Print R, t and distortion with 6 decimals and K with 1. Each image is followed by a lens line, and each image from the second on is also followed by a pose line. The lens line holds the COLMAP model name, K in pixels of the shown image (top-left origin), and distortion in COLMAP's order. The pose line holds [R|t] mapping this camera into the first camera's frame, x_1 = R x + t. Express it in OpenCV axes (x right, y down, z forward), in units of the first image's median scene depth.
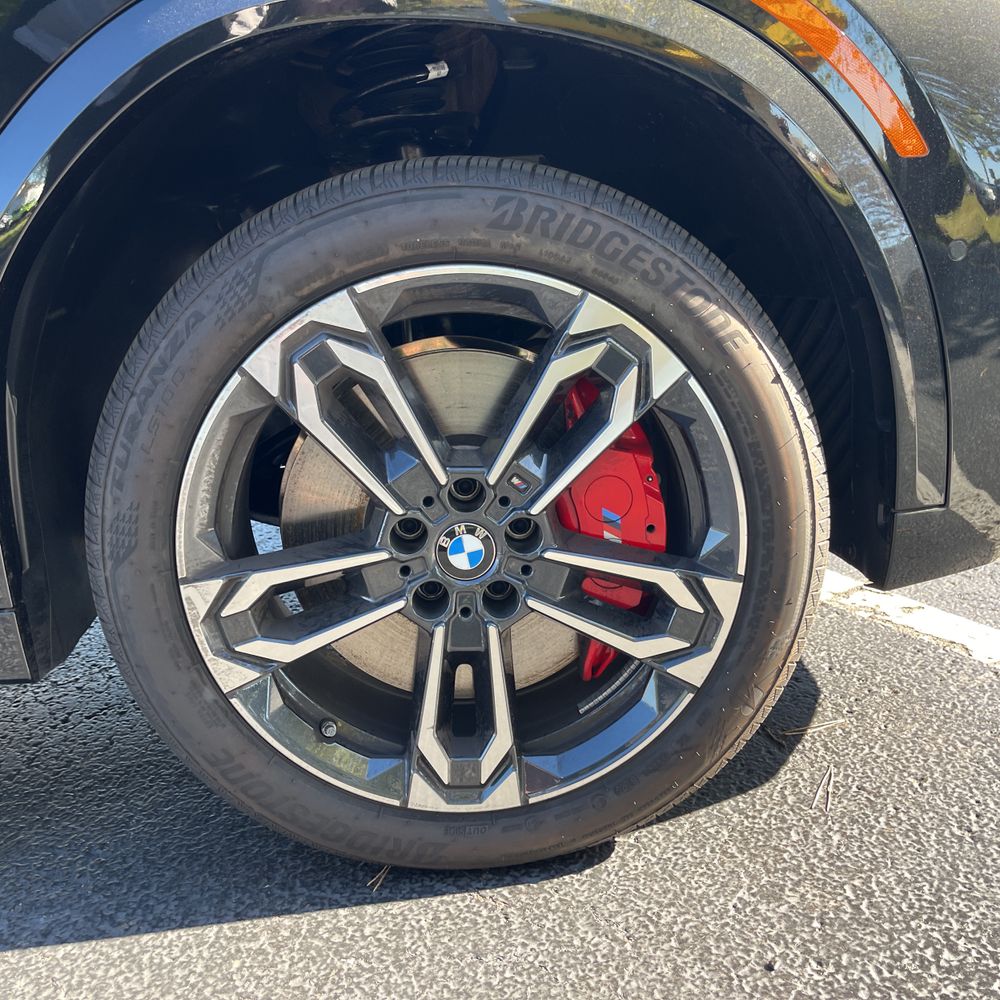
lens RADIAL K [[1011.3, 0, 498.4], [0, 1011.3, 501.4], [0, 0, 1]] dist [0.019619, 0.000000]
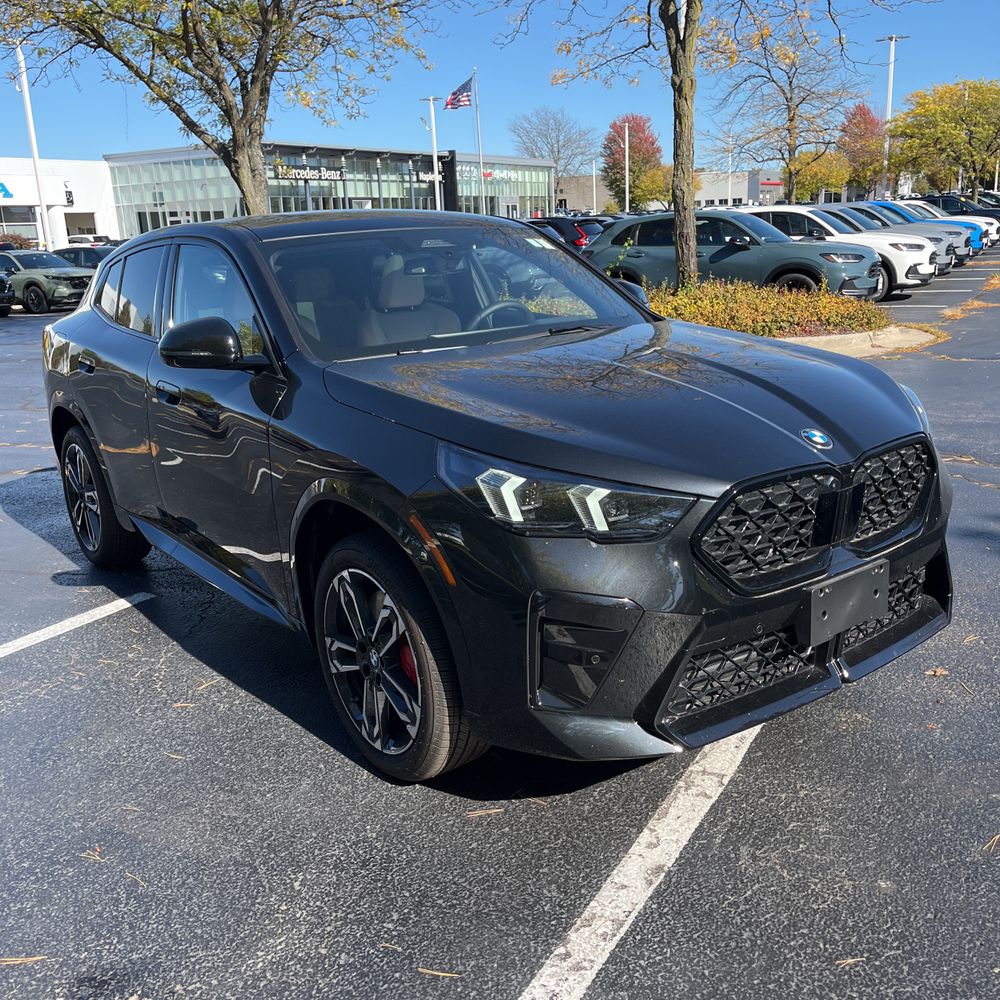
lens RADIAL K [[1011.3, 0, 492.8], [0, 1011.3, 506.2], [0, 0, 1]] dist [0.019619, 0.000000]
pose [[0.550417, 0.254184, -0.795256, 2.445980], [-0.199746, 0.964957, 0.170176, -0.975801], [0.810643, 0.065182, 0.581901, -0.477424]]
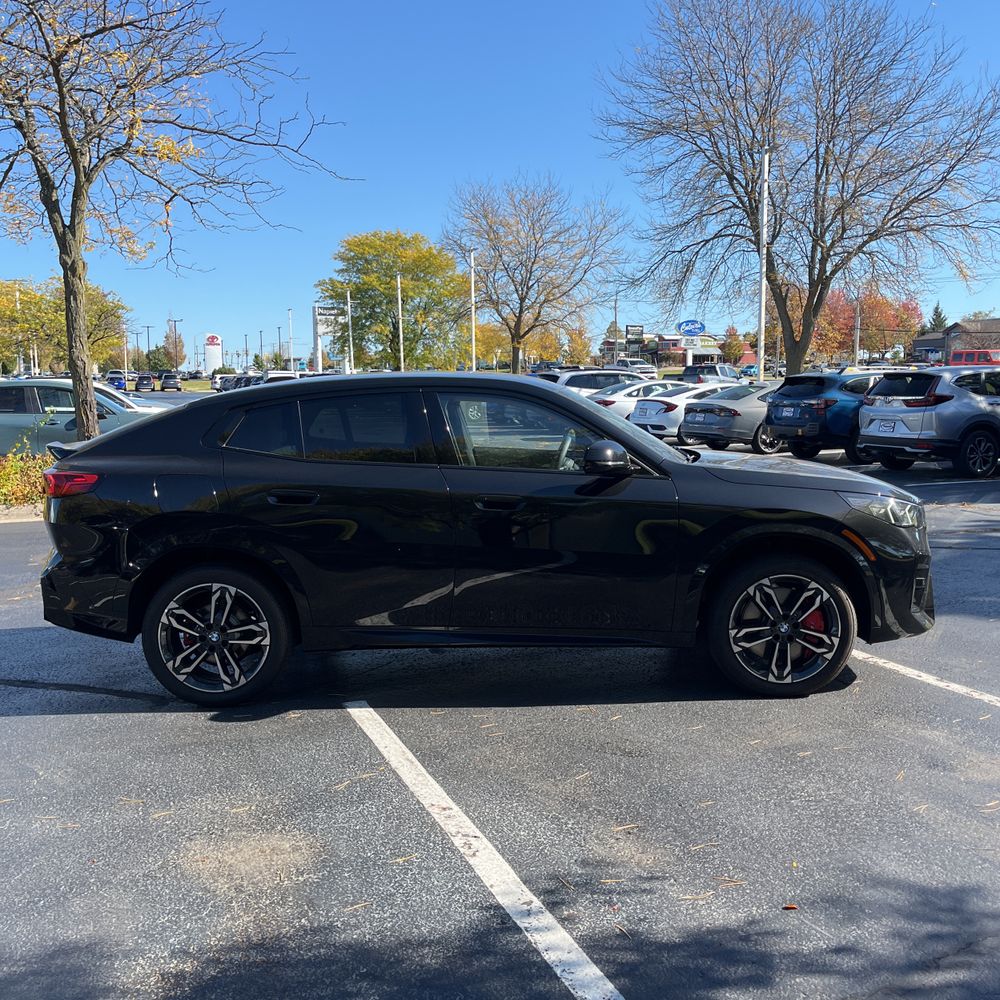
lens RADIAL K [[1011.3, 0, 507.4], [0, 1011.3, 494.5], [0, 0, 1]] dist [0.019619, 0.000000]
pose [[0.995854, 0.063024, -0.065601, -1.148413], [-0.071913, 0.987049, -0.143397, 0.220542], [0.055714, 0.147520, 0.987489, -4.288913]]
